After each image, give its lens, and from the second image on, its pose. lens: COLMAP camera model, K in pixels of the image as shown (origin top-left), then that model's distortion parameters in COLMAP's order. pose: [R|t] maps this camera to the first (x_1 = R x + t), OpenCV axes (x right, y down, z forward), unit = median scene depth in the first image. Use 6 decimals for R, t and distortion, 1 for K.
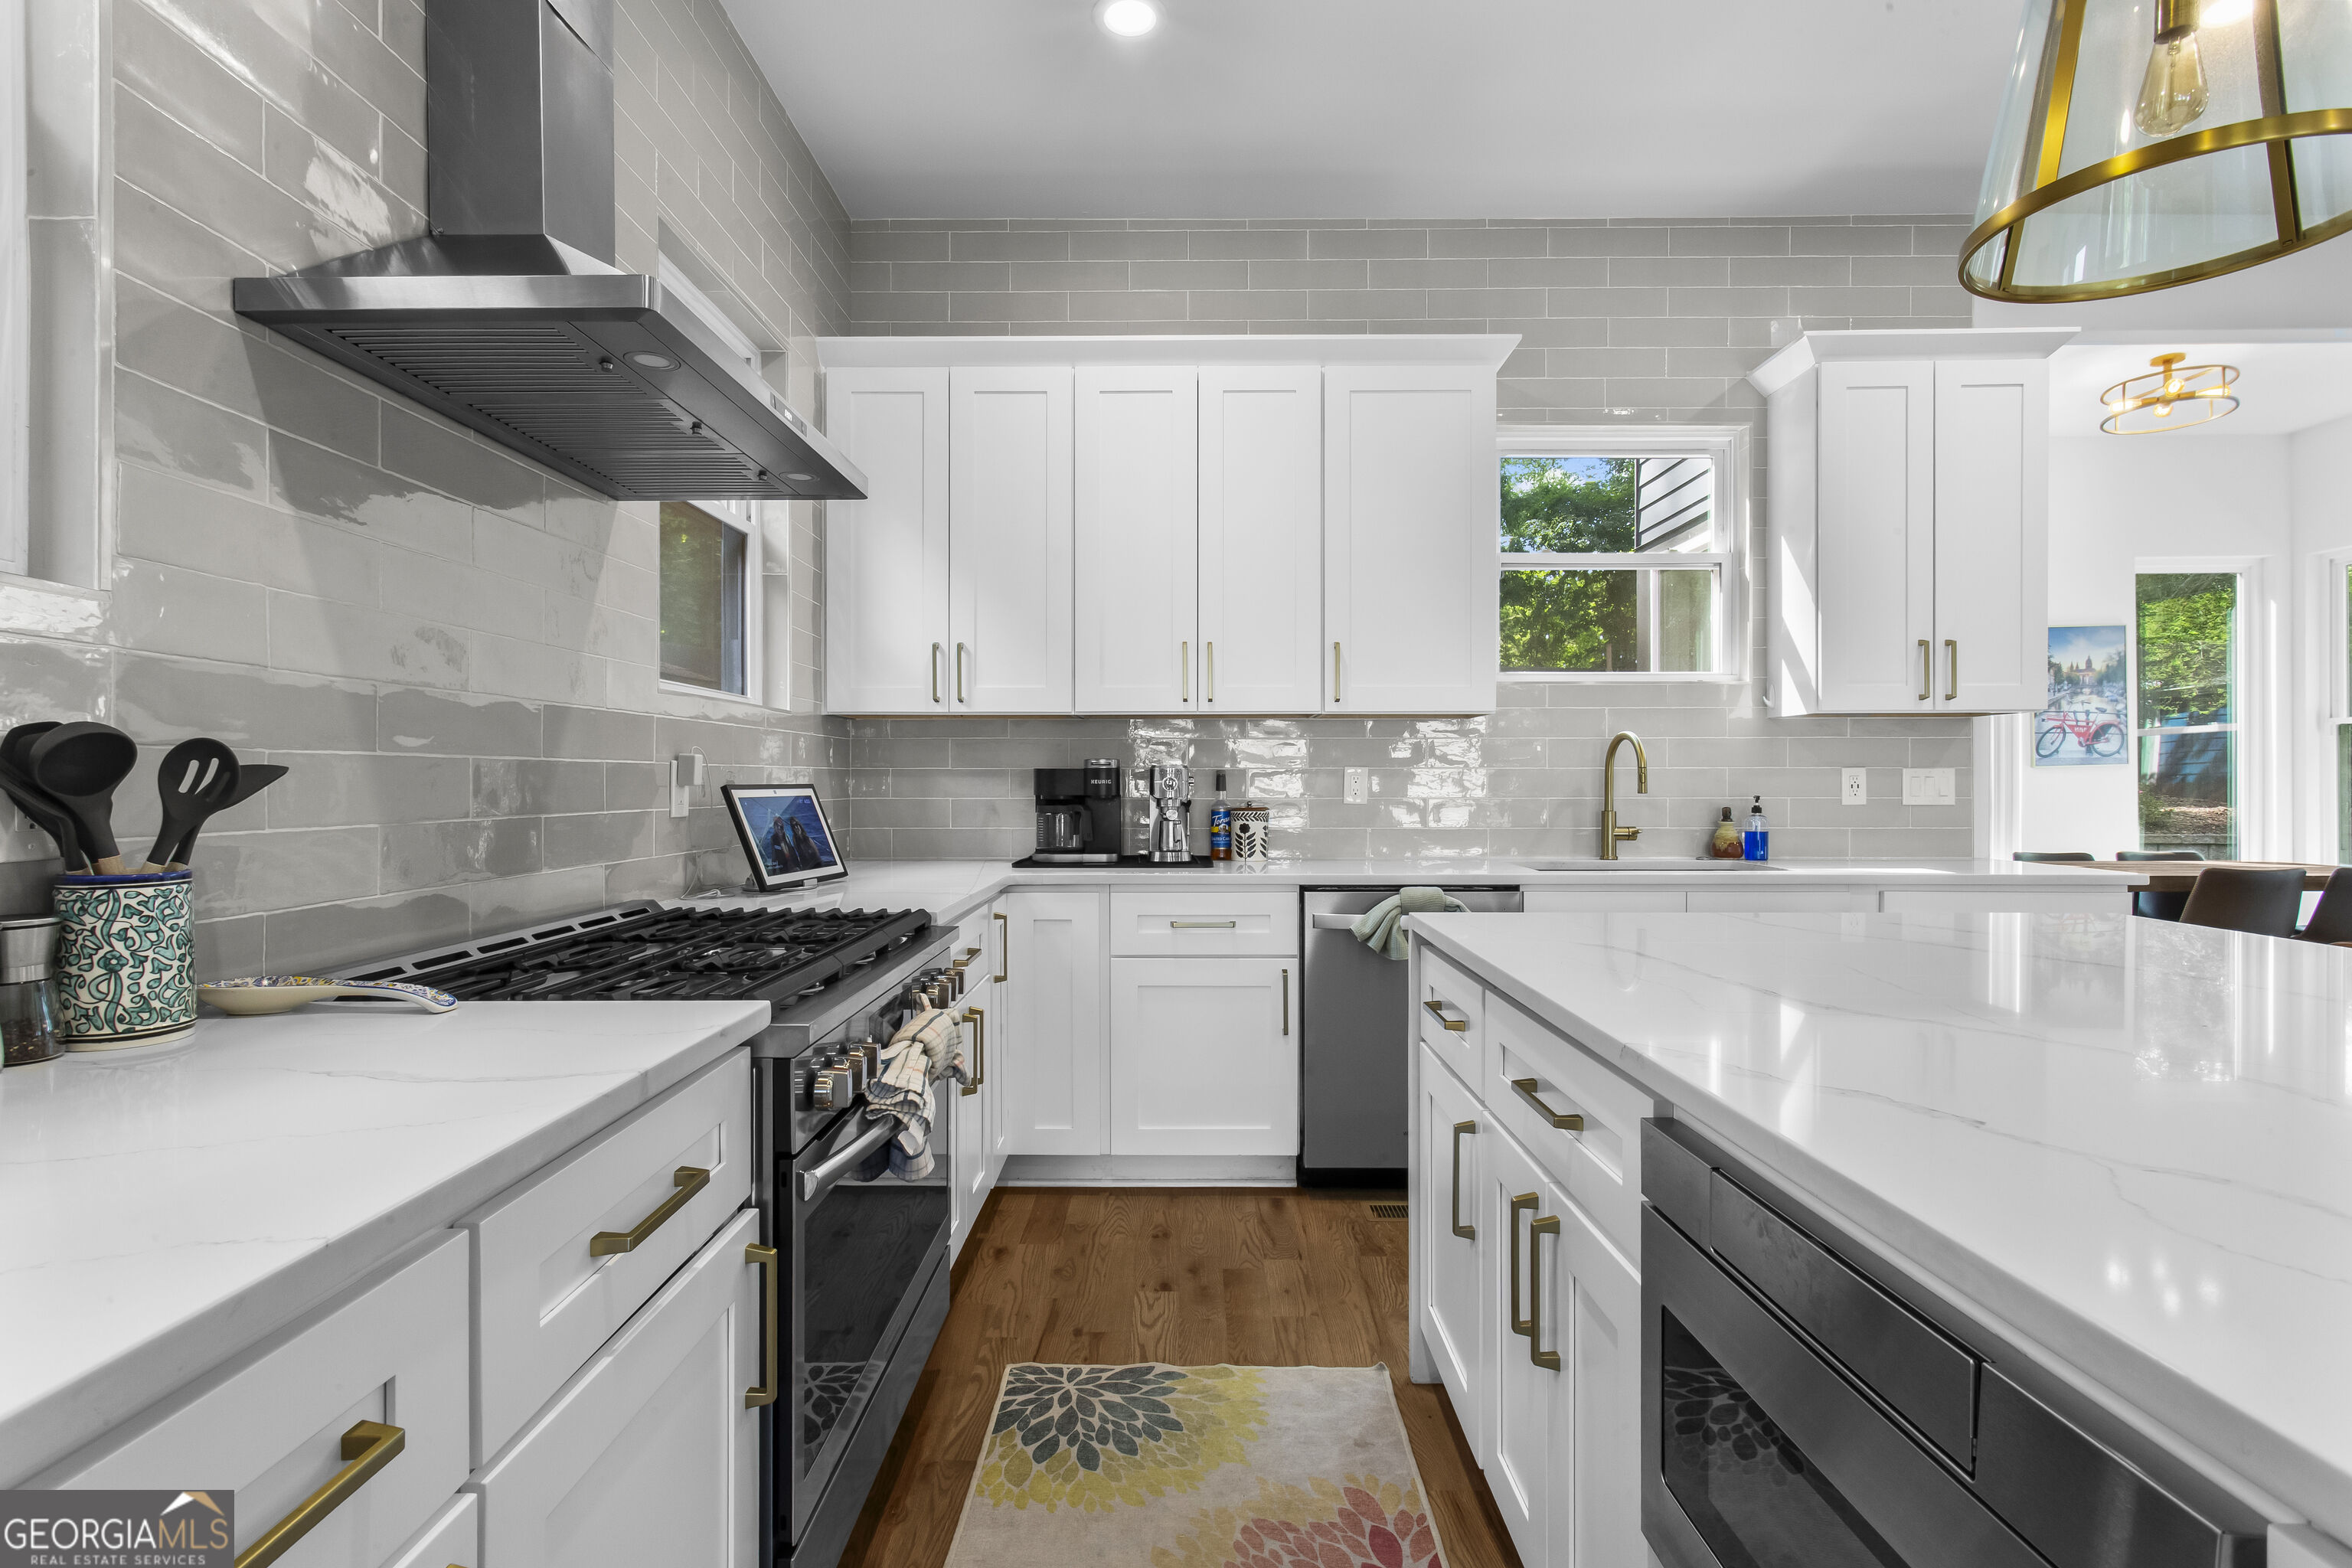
lens RADIAL K [[1124.9, 0, 1170.4], [0, 1124.9, 784.3], [0, 0, 1]] dist [0.004837, 0.000543]
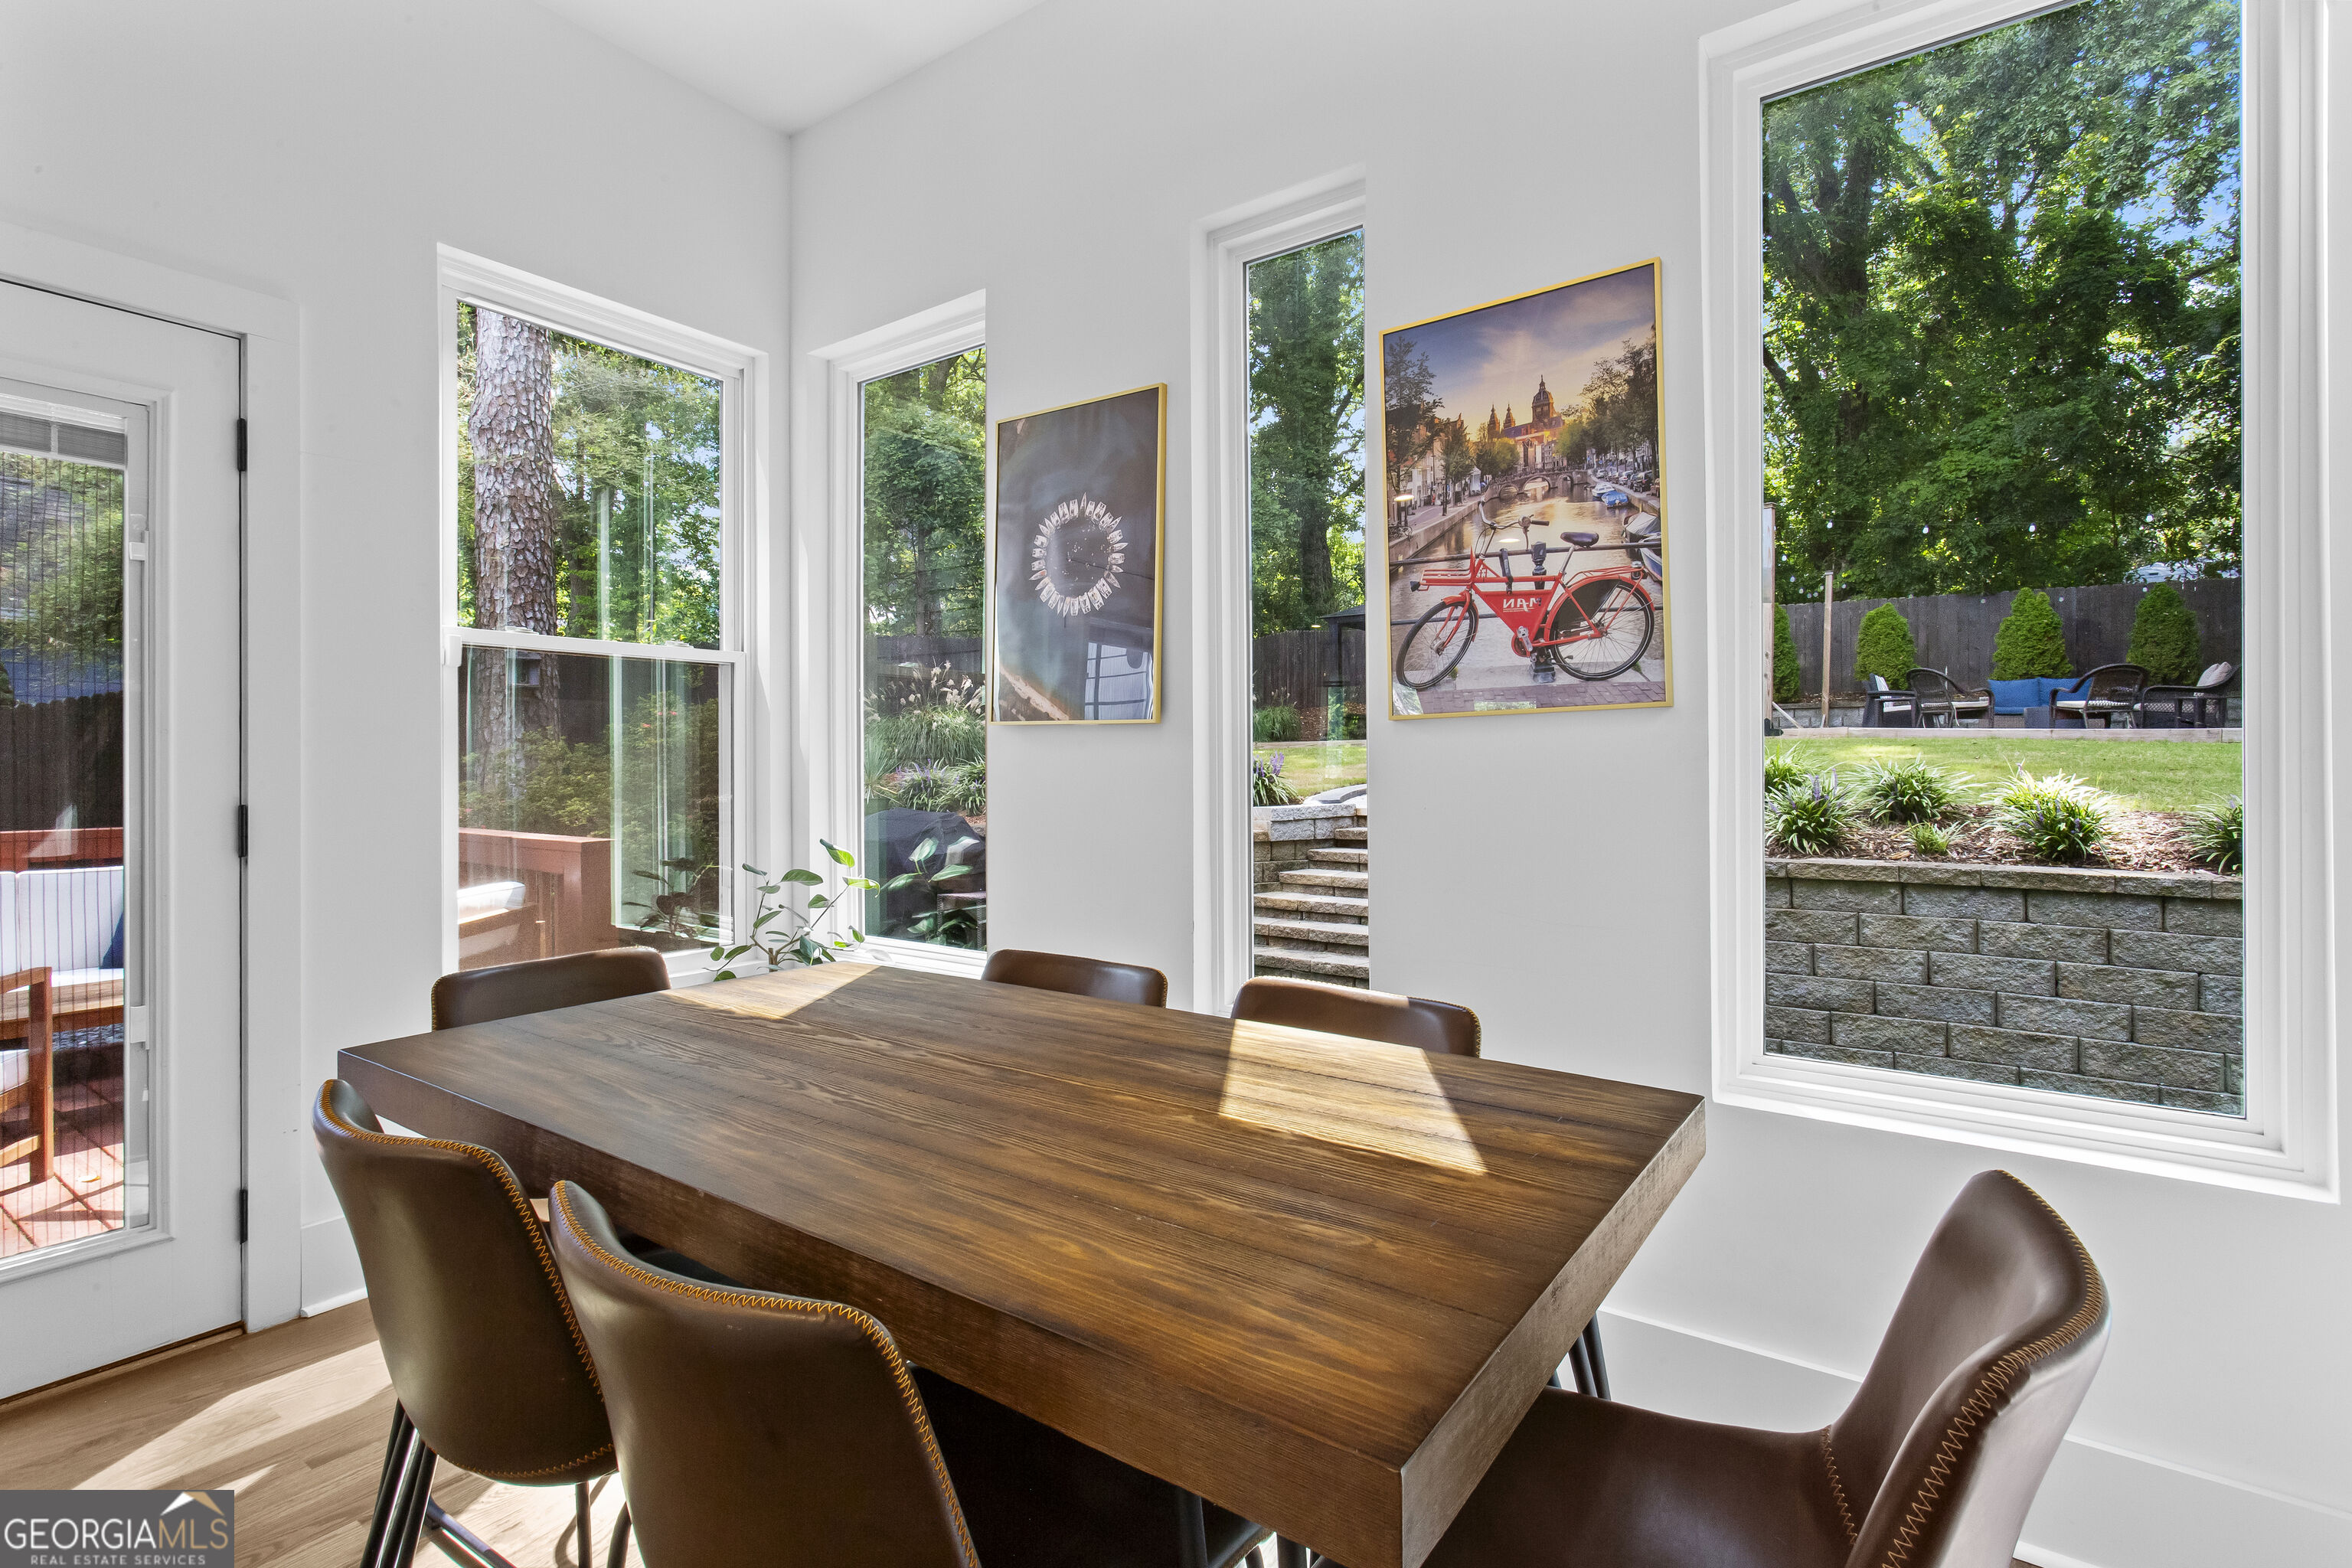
lens RADIAL K [[1124.9, 0, 1173.6], [0, 1124.9, 776.0], [0, 0, 1]] dist [0.004837, 0.000543]
pose [[0.817053, 0.003916, -0.576549, 1.455389], [-0.001261, 0.999987, 0.005005, 0.002552], [0.576561, -0.003363, 0.817047, 1.052148]]
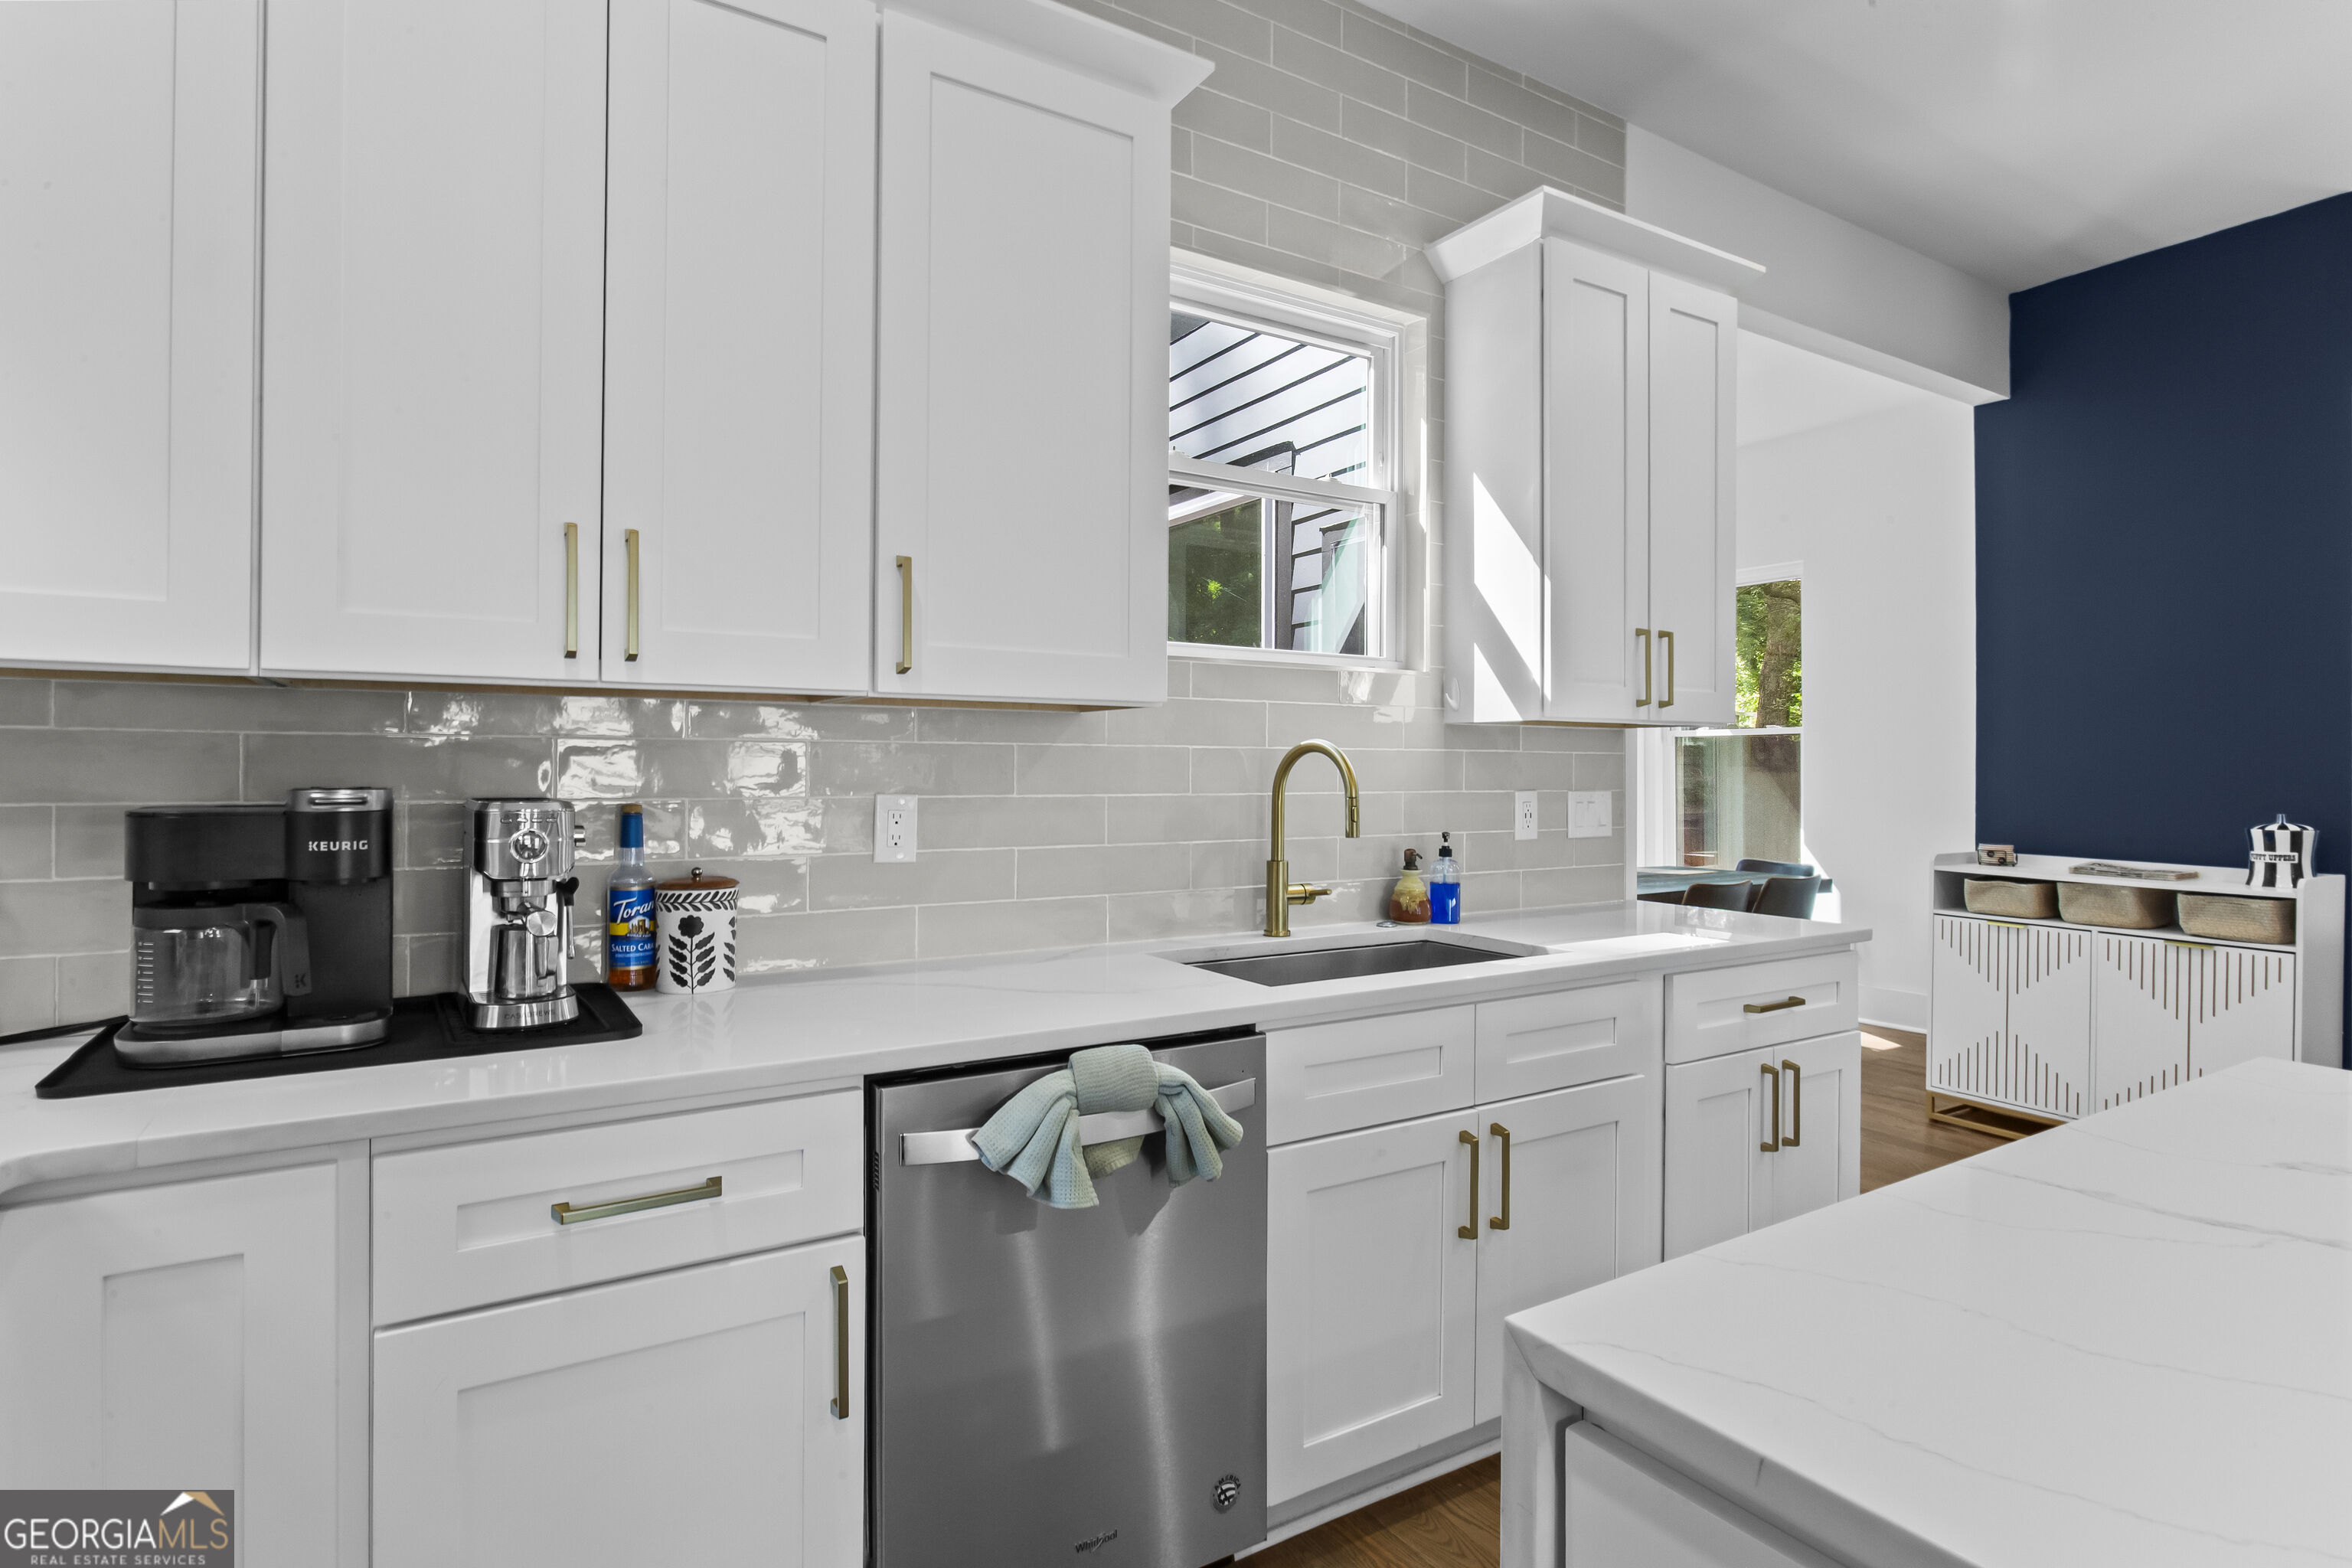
lens RADIAL K [[1216.2, 0, 1169.1], [0, 1216.2, 757.7], [0, 0, 1]] dist [-0.007998, 0.000854]
pose [[0.847352, 0.008766, 0.530959, -0.037459], [-0.005466, 0.999955, -0.007787, -0.030027], [-0.531003, 0.003696, 0.847362, 0.439027]]
